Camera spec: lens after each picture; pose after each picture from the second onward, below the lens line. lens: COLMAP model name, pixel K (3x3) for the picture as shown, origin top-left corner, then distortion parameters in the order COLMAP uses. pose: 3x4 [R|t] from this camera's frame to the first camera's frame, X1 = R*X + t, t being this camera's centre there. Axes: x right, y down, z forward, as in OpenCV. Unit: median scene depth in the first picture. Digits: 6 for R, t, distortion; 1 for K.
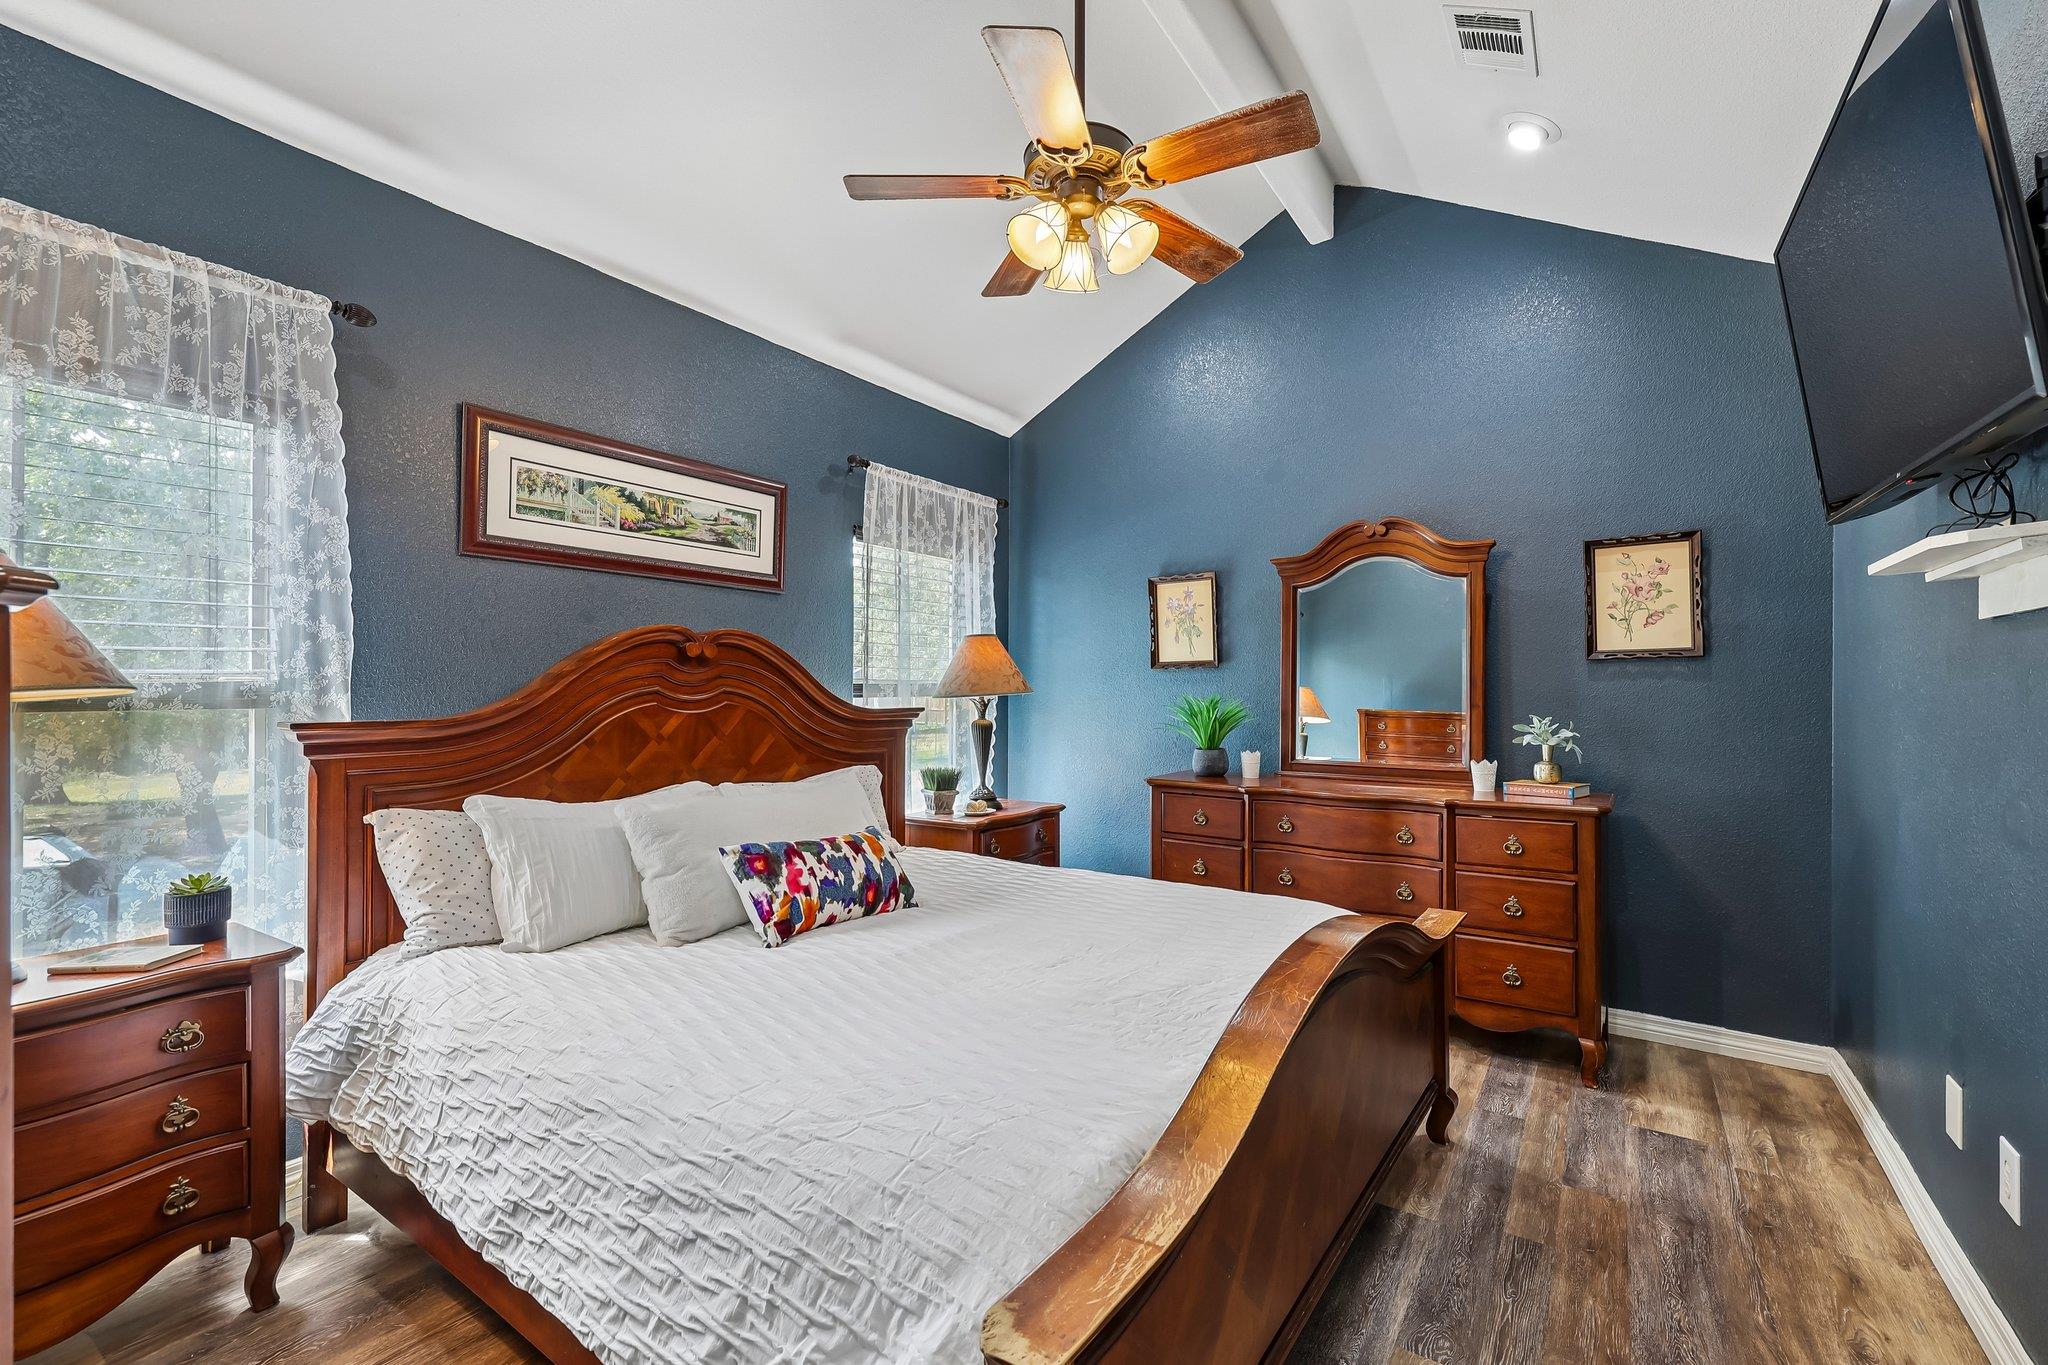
lens RADIAL K [[879.3, 0, 1031.3], [0, 879.3, 685.5], [0, 0, 1]] dist [-0.002001, 0.000568]
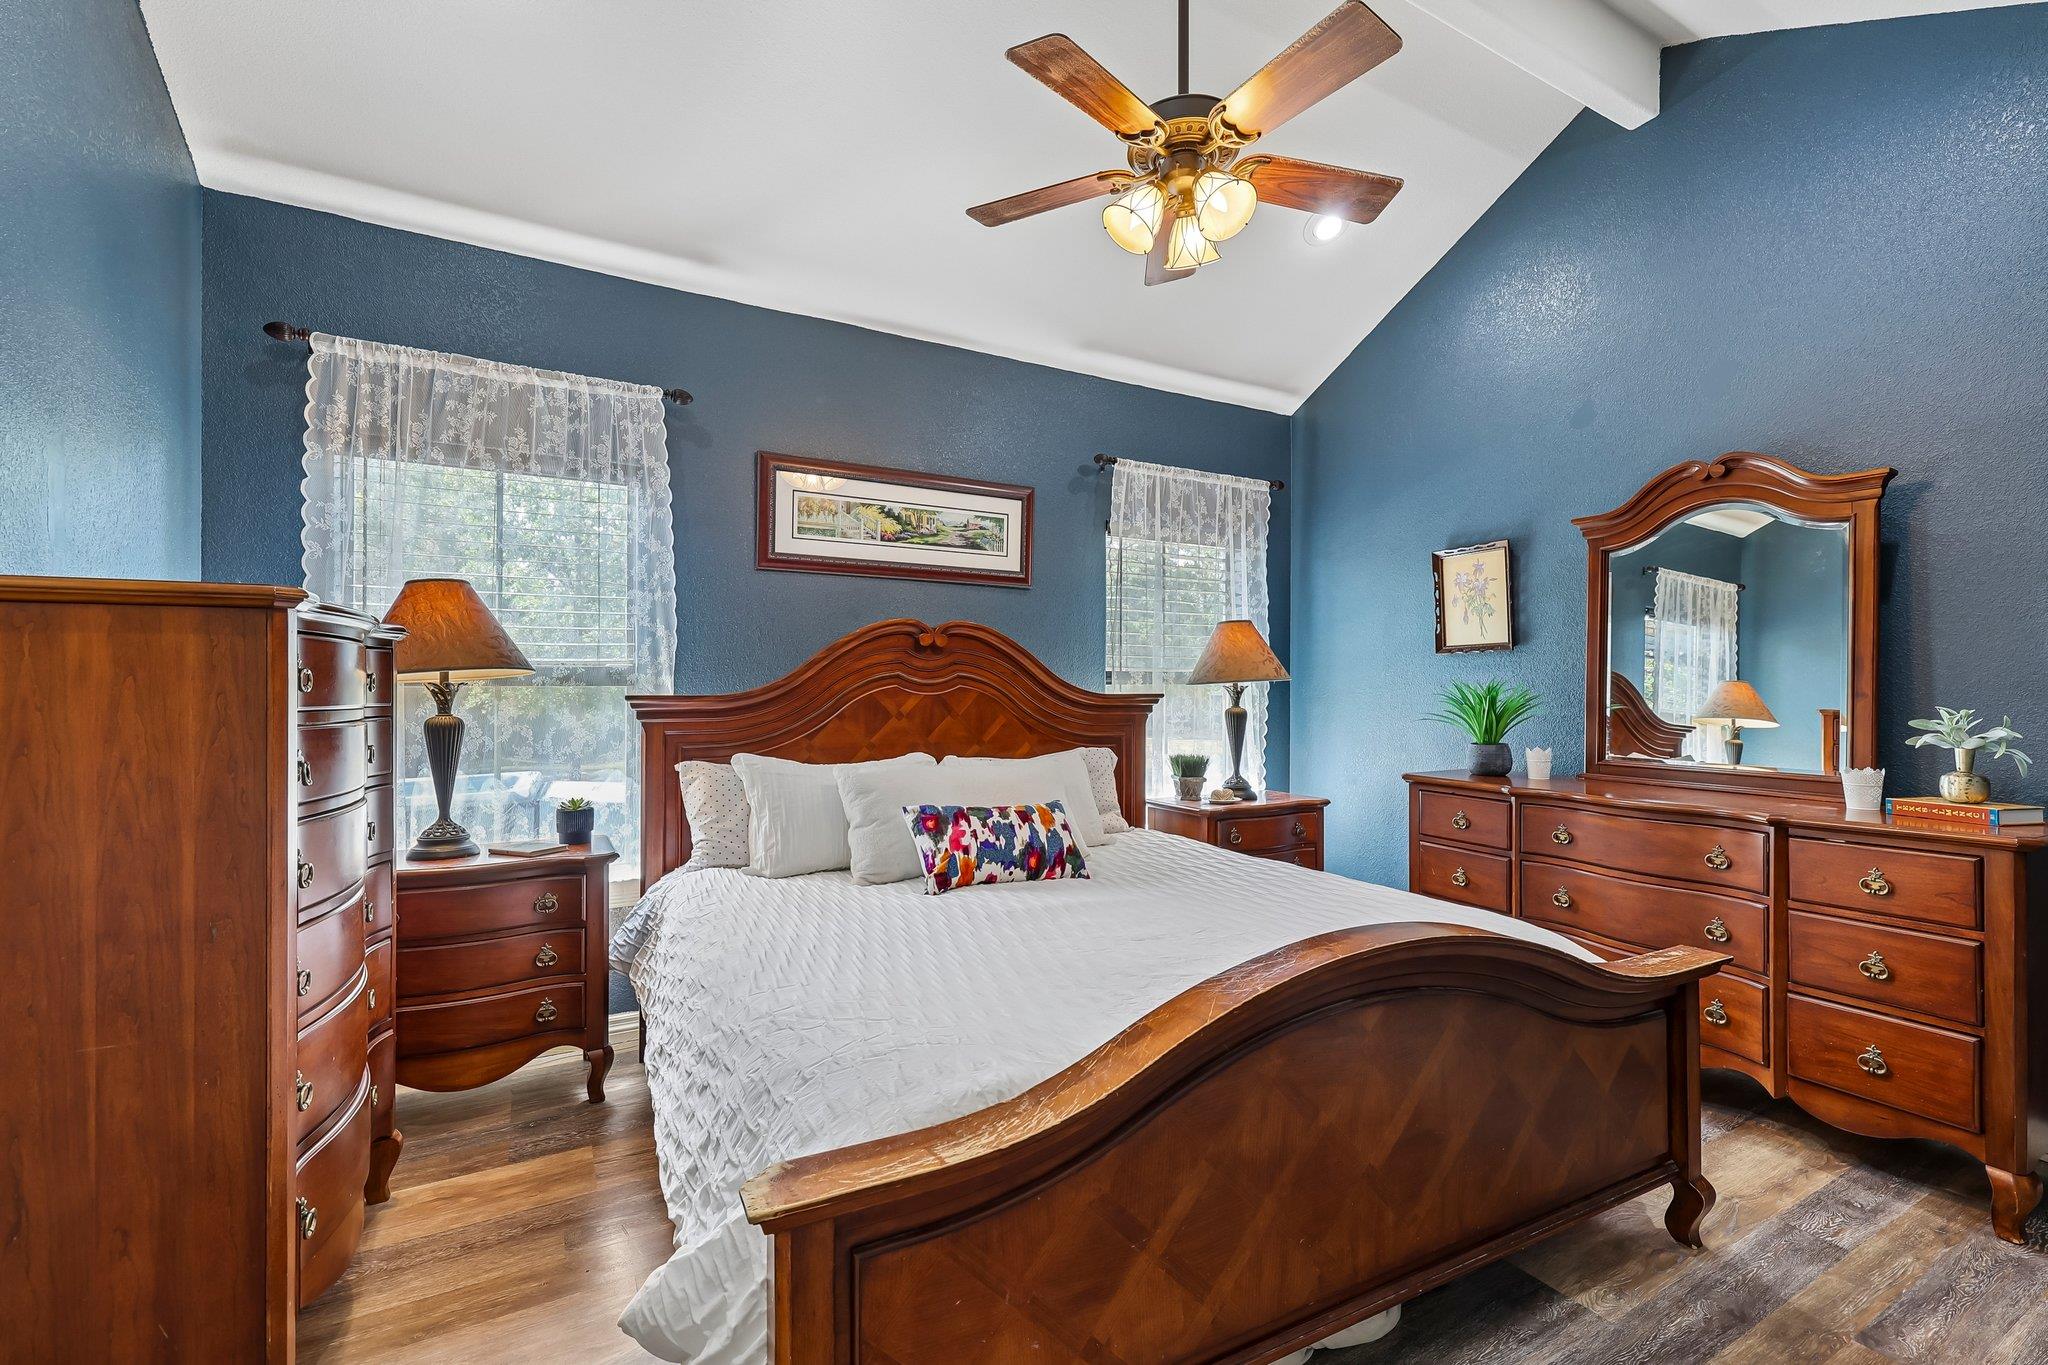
lens RADIAL K [[878.1, 0, 1025.1], [0, 878.1, 681.0], [0, 0, 1]] dist [-0.002926, 0.000677]
pose [[0.890763, -0.000884, -0.454468, 0.259552], [-0.000104, 0.999998, -0.002149, 0.016310], [0.454469, 0.001962, 0.890761, 0.027785]]
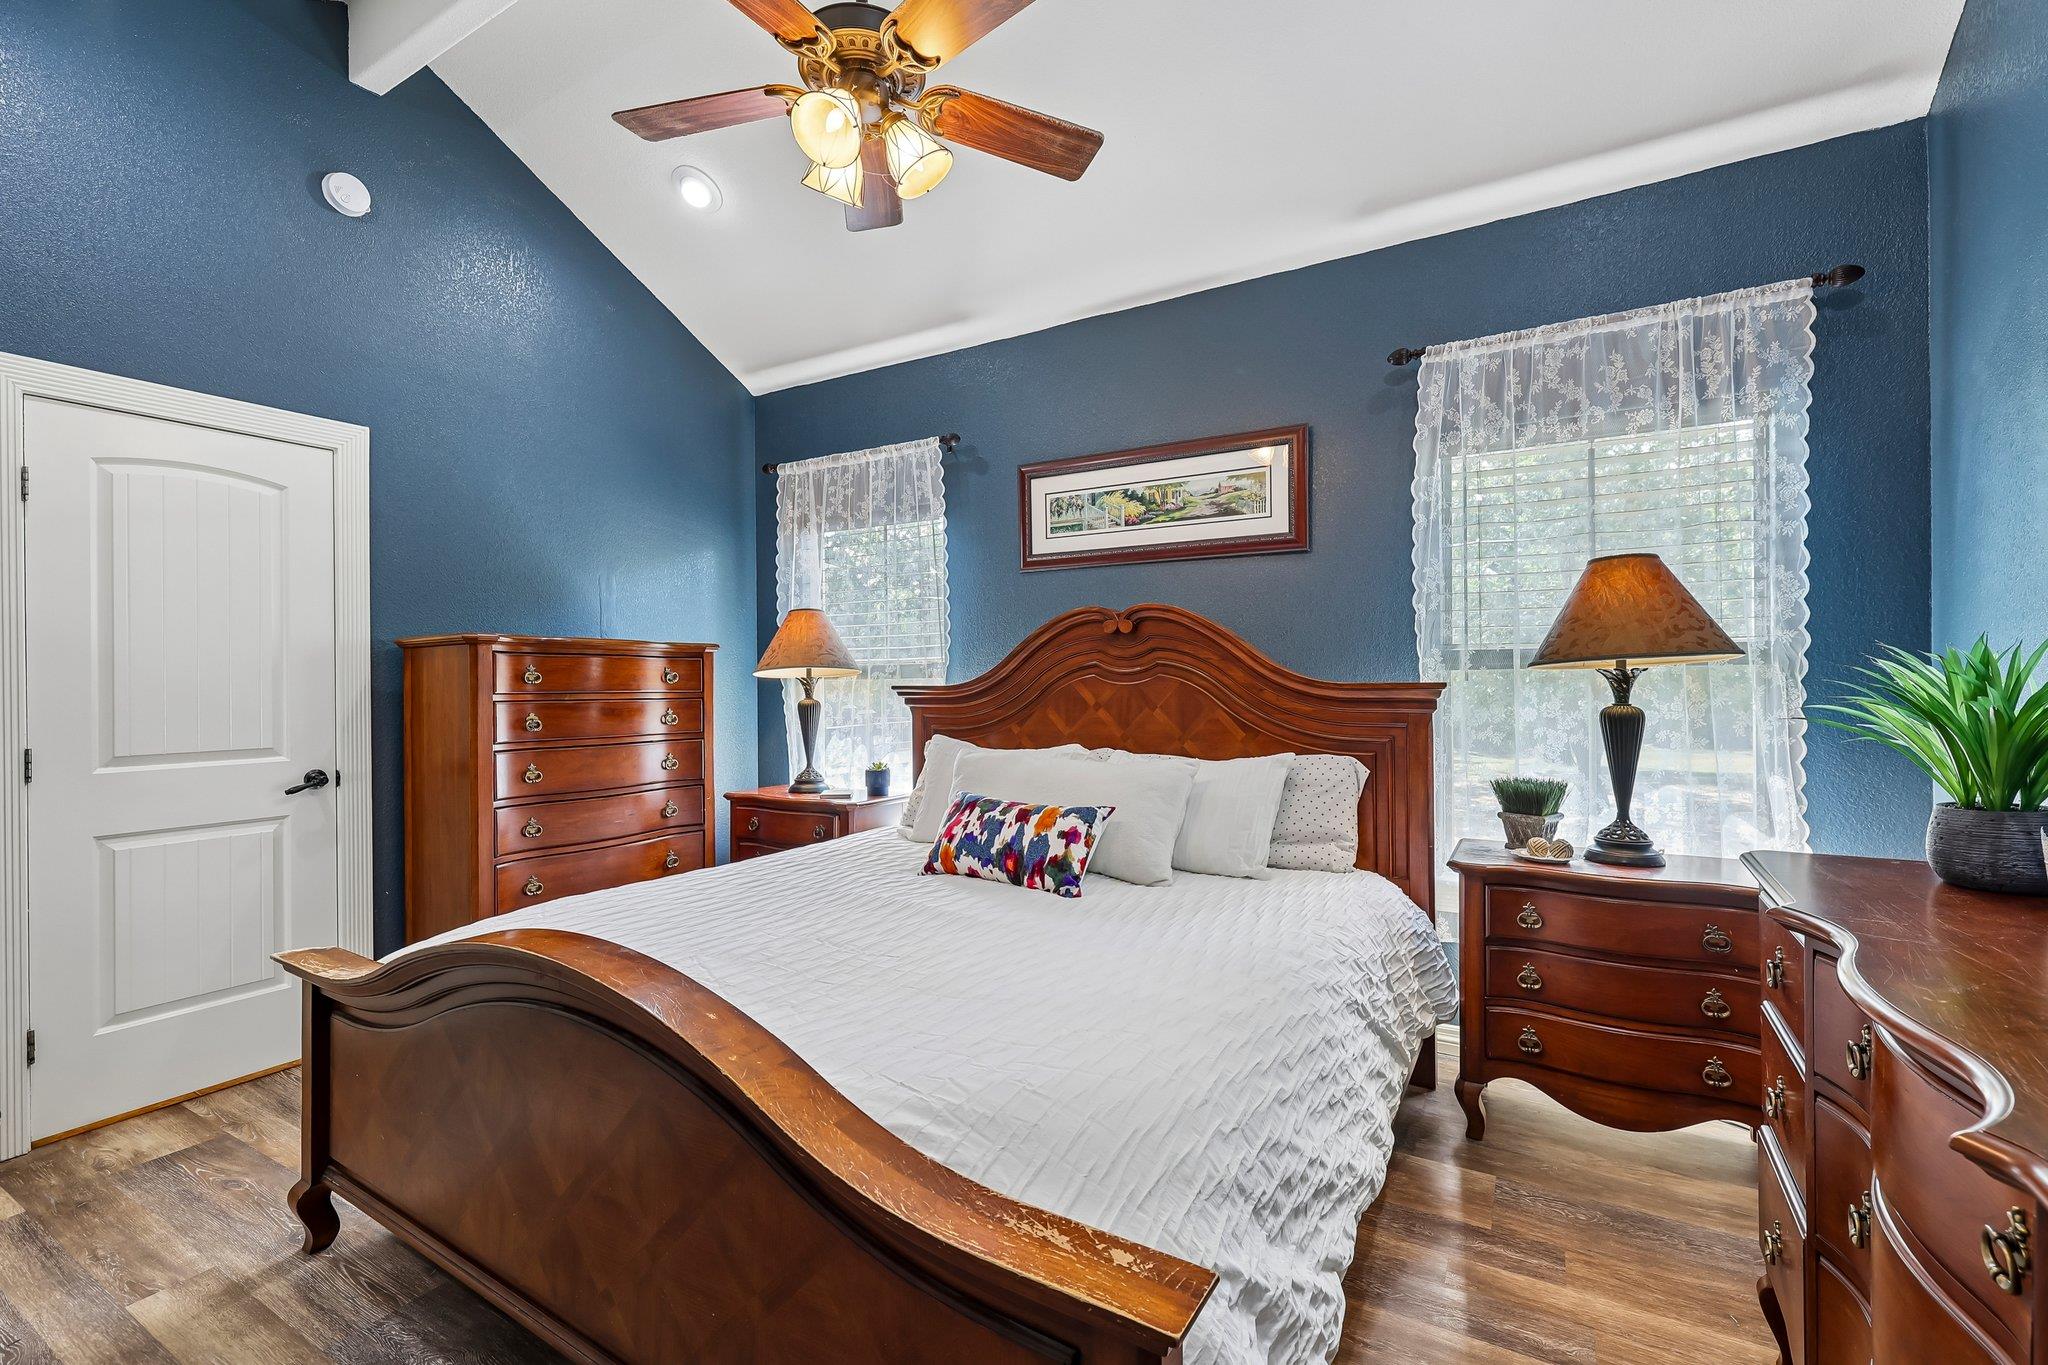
lens RADIAL K [[878.1, 0, 1025.1], [0, 878.1, 681.0], [0, 0, 1]] dist [-0.002926, 0.000677]
pose [[0.058652, 0.002985, -0.998274, 0.711233], [0.013516, 0.999901, 0.003784, 0.021916], [0.998187, -0.013714, 0.058606, 0.831018]]
